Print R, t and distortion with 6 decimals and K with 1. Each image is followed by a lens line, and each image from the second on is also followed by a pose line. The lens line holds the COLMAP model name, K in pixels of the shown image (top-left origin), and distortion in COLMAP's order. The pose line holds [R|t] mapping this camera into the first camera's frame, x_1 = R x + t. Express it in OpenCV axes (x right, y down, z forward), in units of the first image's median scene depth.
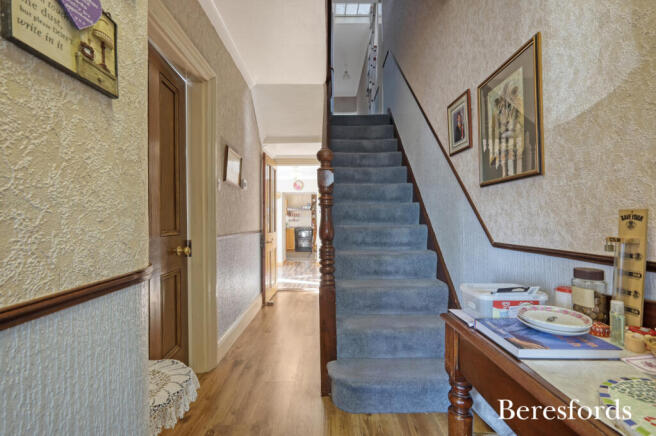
lens RADIAL K [[285.0, 0, 327.0], [0, 285.0, 213.9], [0, 0, 1]] dist [-0.003086, -0.000525]
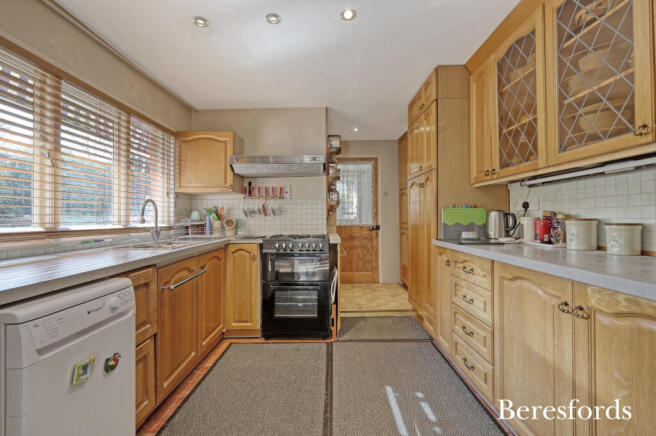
lens RADIAL K [[285.0, 0, 327.0], [0, 285.0, 213.9], [0, 0, 1]] dist [-0.003086, -0.000525]
pose [[0.999913, -0.001532, -0.013077, -0.051656], [0.001460, 0.999984, -0.005468, 0.026661], [0.013085, 0.005448, 0.999900, 0.731346]]
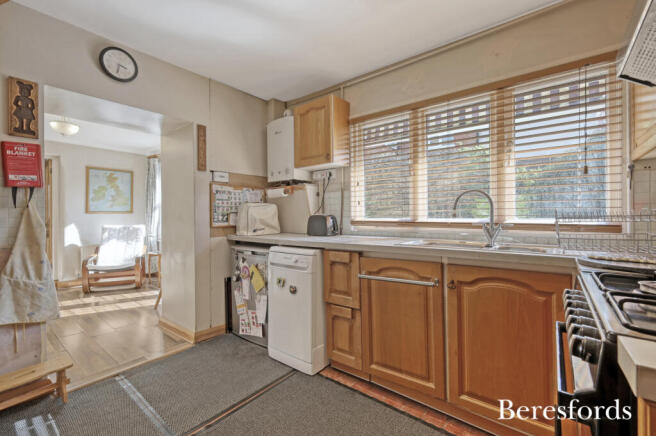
lens RADIAL K [[285.0, 0, 327.0], [0, 285.0, 213.9], [0, 0, 1]] dist [-0.003086, -0.000525]
pose [[-0.623790, 0.003423, -0.781584, 0.001175], [0.015734, 0.999843, -0.008178, 0.029418], [0.781433, -0.017399, -0.623746, 0.950256]]
